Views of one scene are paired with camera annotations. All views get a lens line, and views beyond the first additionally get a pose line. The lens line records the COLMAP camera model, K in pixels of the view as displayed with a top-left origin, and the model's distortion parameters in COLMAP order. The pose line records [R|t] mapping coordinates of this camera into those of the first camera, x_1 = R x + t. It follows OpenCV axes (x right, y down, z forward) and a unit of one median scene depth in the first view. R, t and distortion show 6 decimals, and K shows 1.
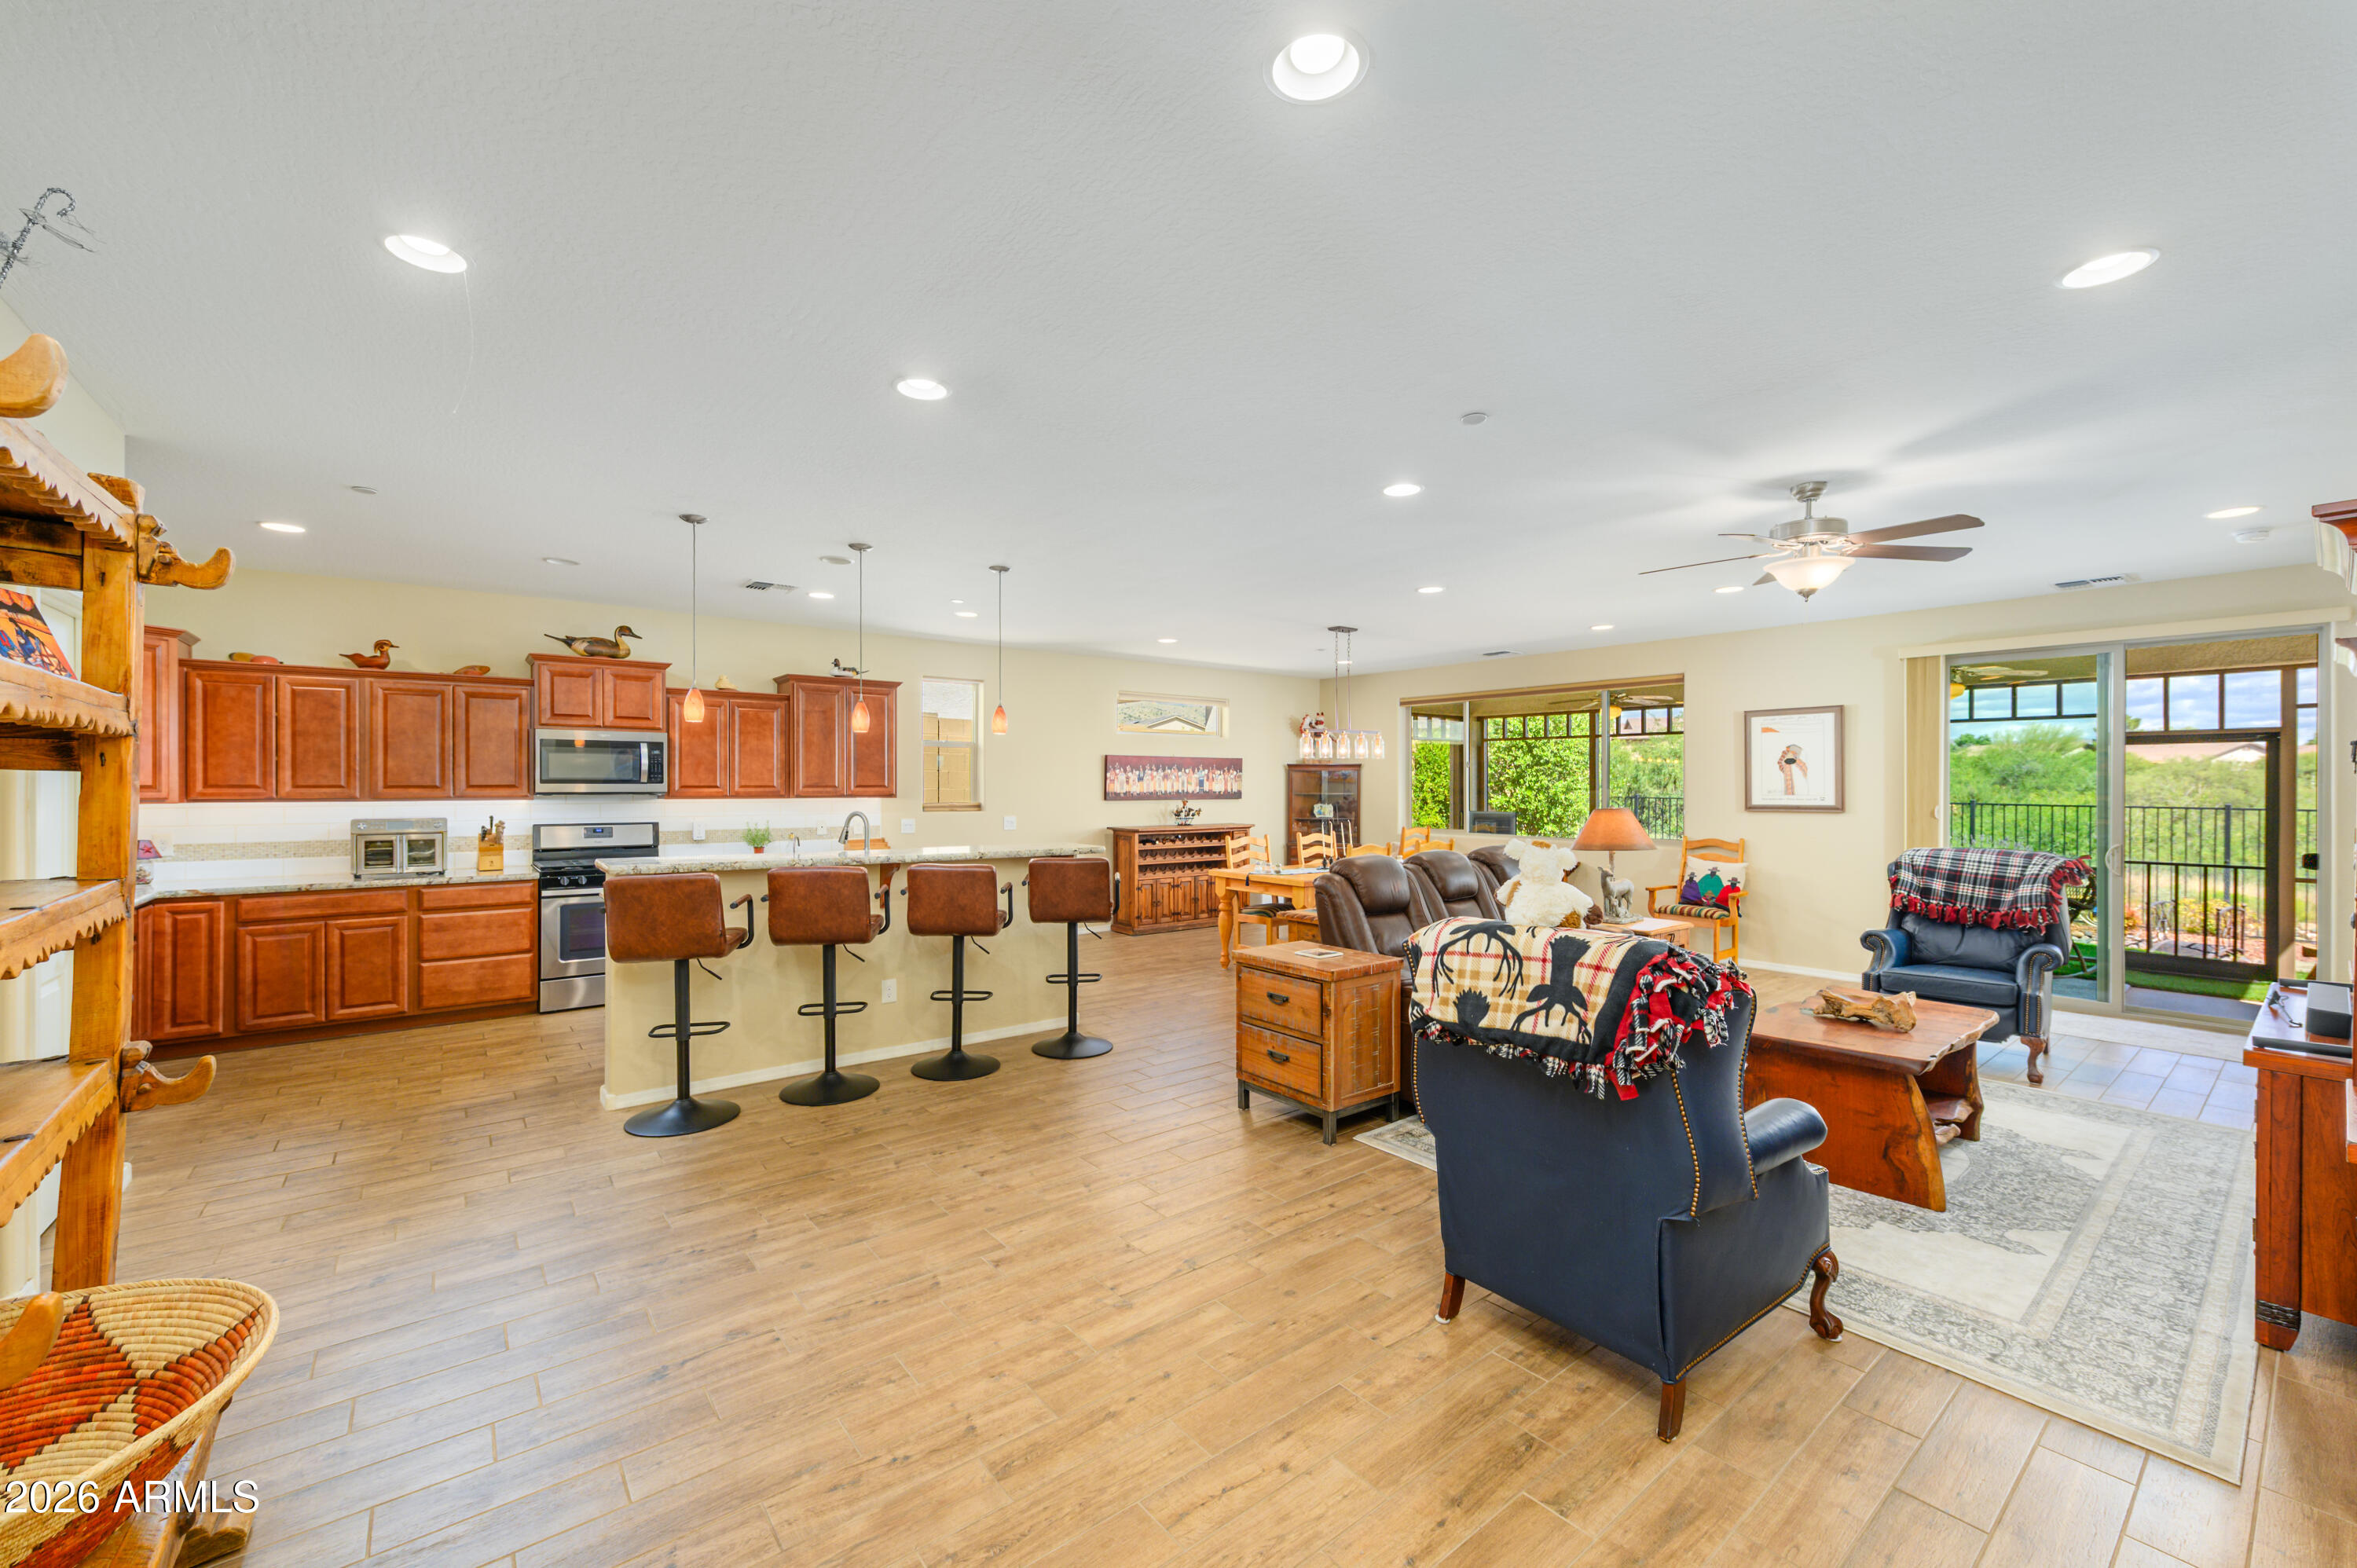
lens RADIAL K [[938.0, 0, 1185.8], [0, 938.0, 783.2], [0, 0, 1]] dist [0.000879, 0.000044]
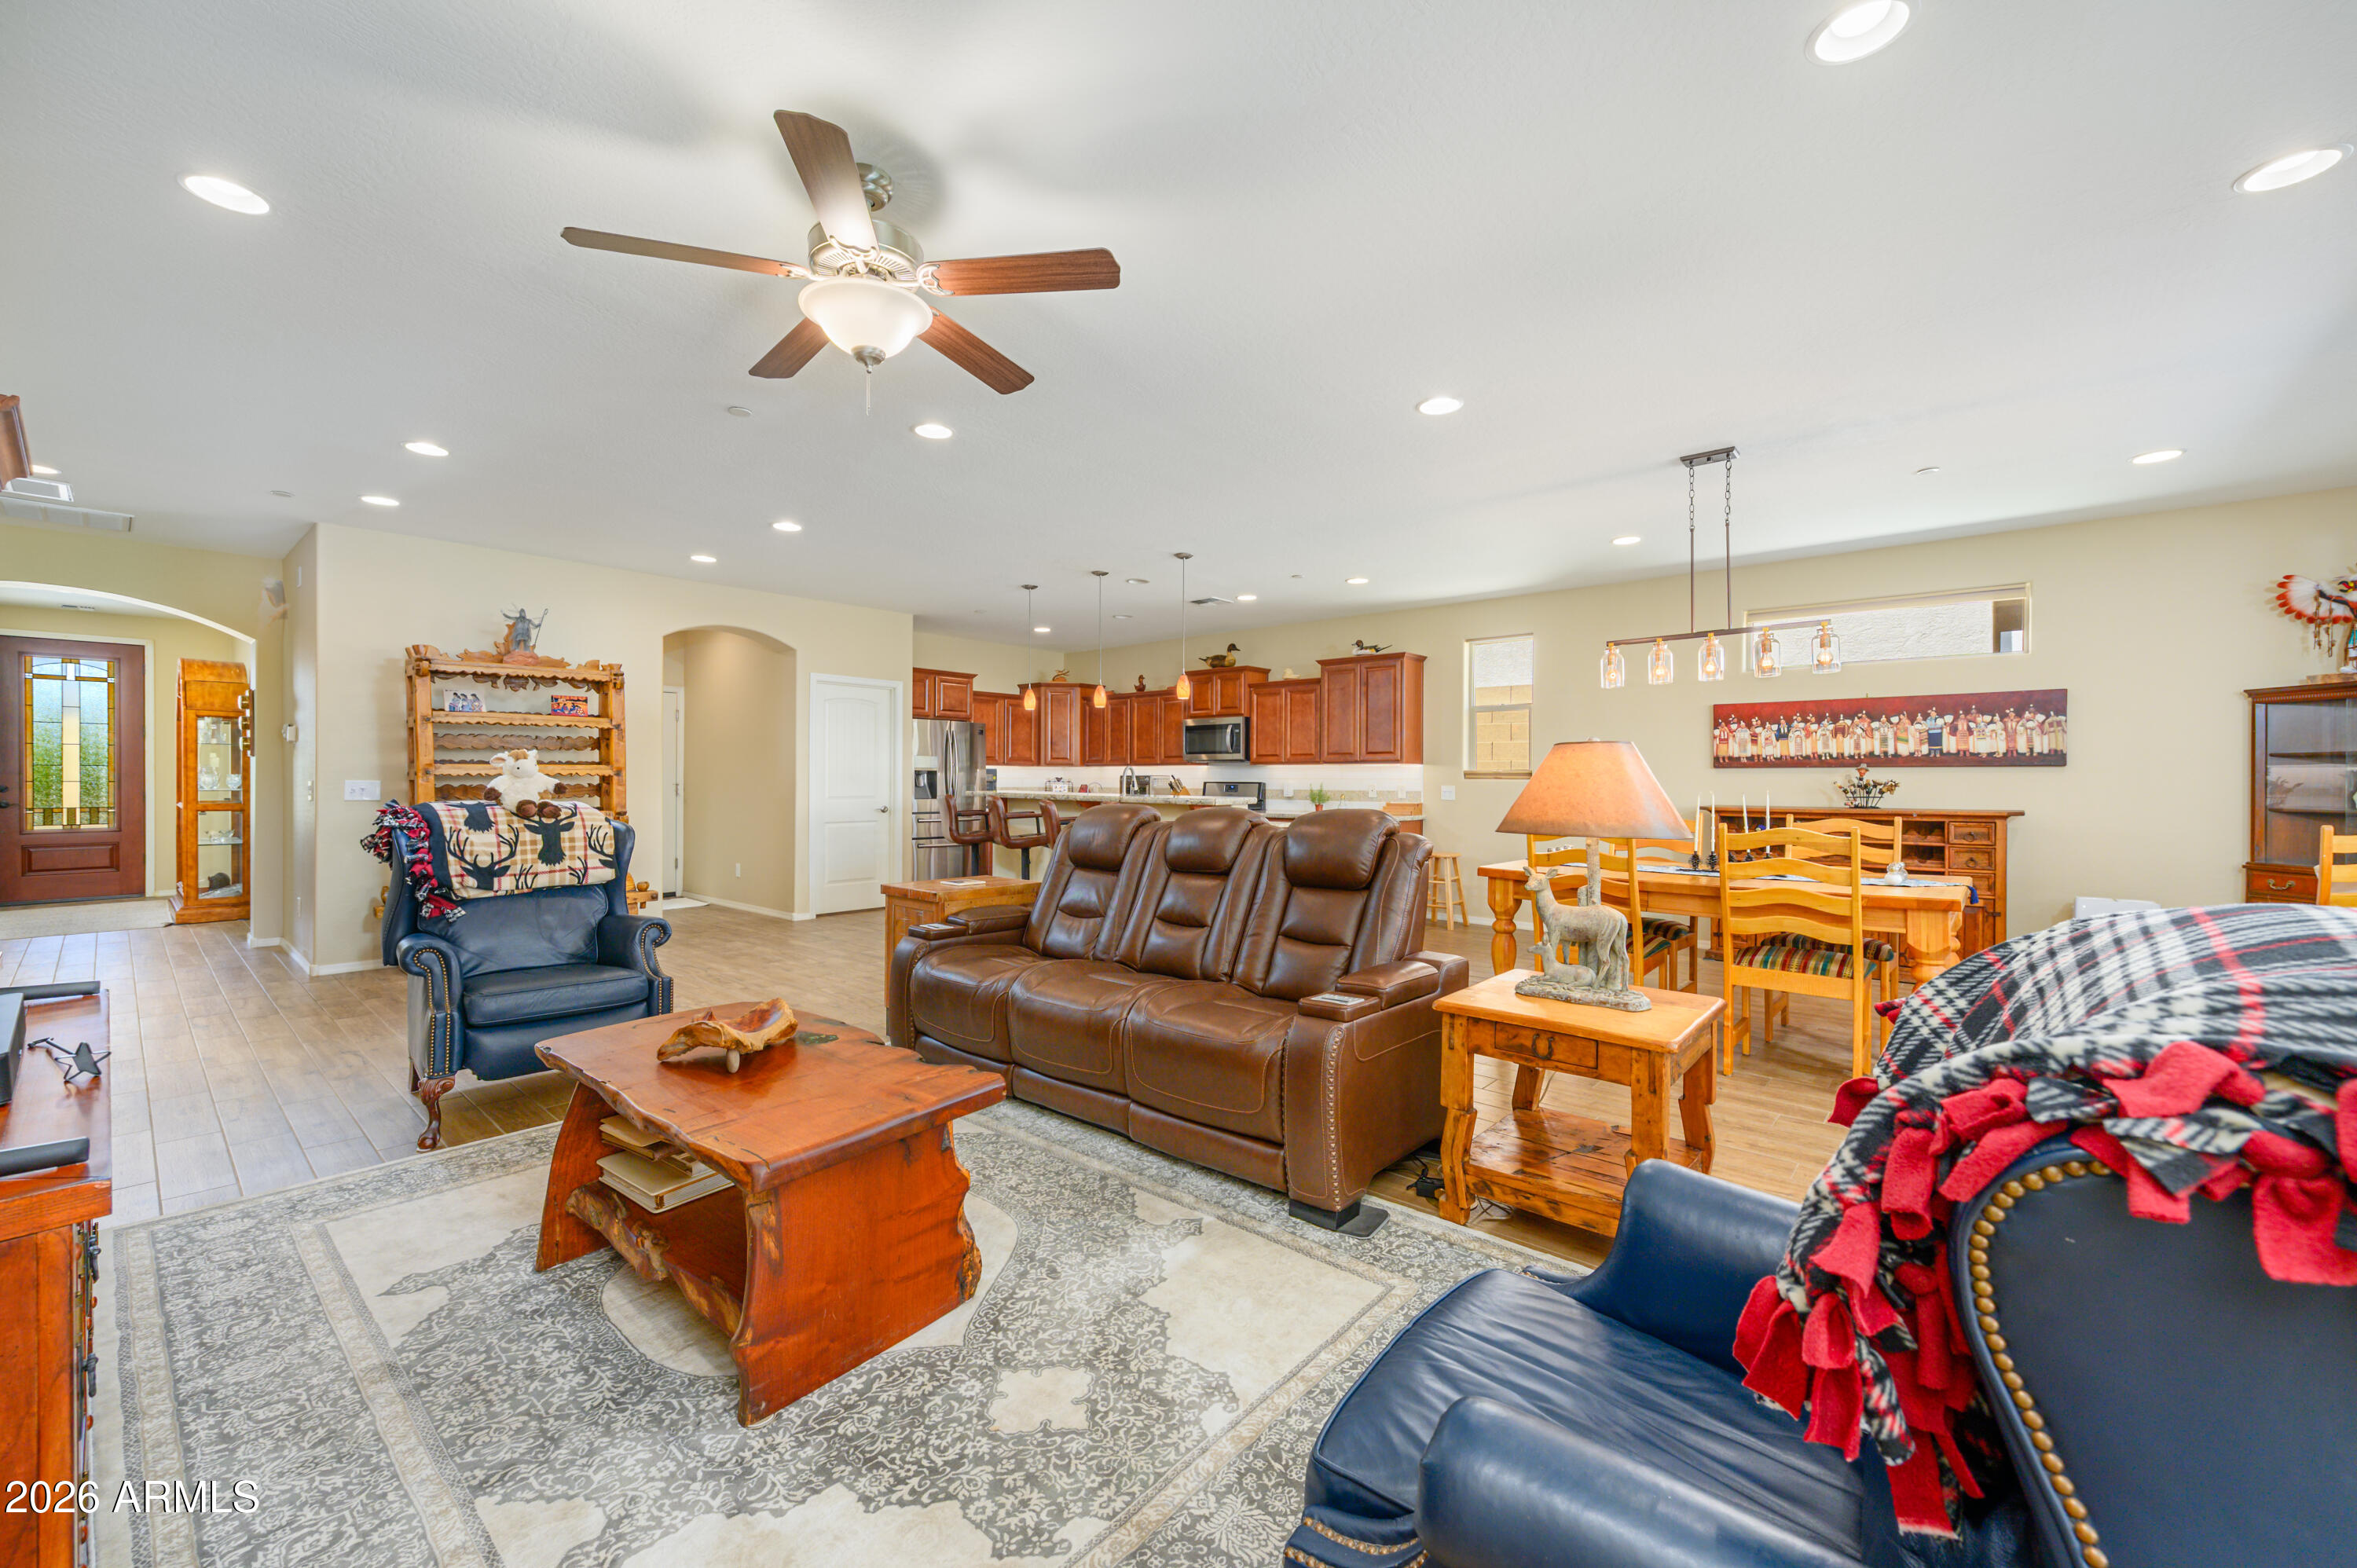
lens RADIAL K [[938.0, 0, 1186.0], [0, 938.0, 781.9], [0, 0, 1]] dist [0.000879, 0.000044]
pose [[0.177329, -0.000406, -0.984151, 0.547452], [-0.002662, 0.999996, -0.000892, 0.030437], [0.984148, 0.002778, 0.177327, 0.466405]]
